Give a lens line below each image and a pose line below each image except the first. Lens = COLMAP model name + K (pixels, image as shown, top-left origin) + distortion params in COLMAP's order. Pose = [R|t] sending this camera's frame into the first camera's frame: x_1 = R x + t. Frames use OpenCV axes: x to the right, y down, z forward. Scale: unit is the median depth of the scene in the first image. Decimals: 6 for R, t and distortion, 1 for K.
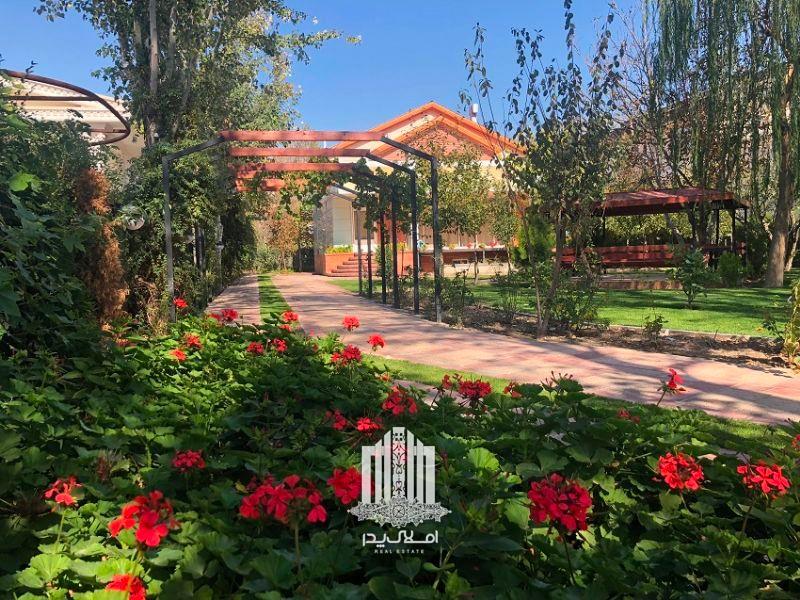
lens RADIAL K [[659.9, 0, 399.6], [0, 659.9, 300.3], [0, 0, 1]] dist [0.045520, -0.051734]
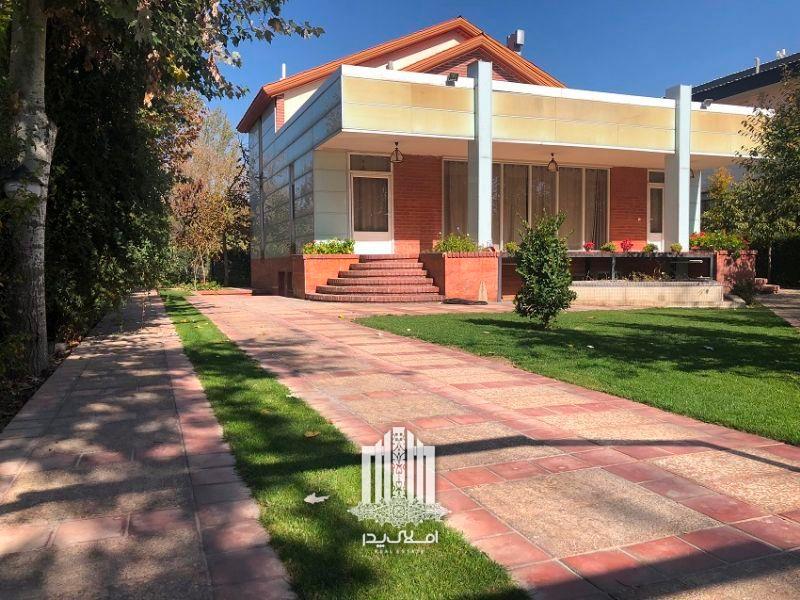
lens RADIAL K [[659.9, 0, 400.3], [0, 659.9, 301.1], [0, 0, 1]] dist [0.045520, -0.051734]
pose [[0.988034, 0.018843, 0.153079, -0.112718], [-0.015599, 0.999628, -0.022365, -0.024044], [-0.153443, 0.019710, 0.987961, 0.473847]]
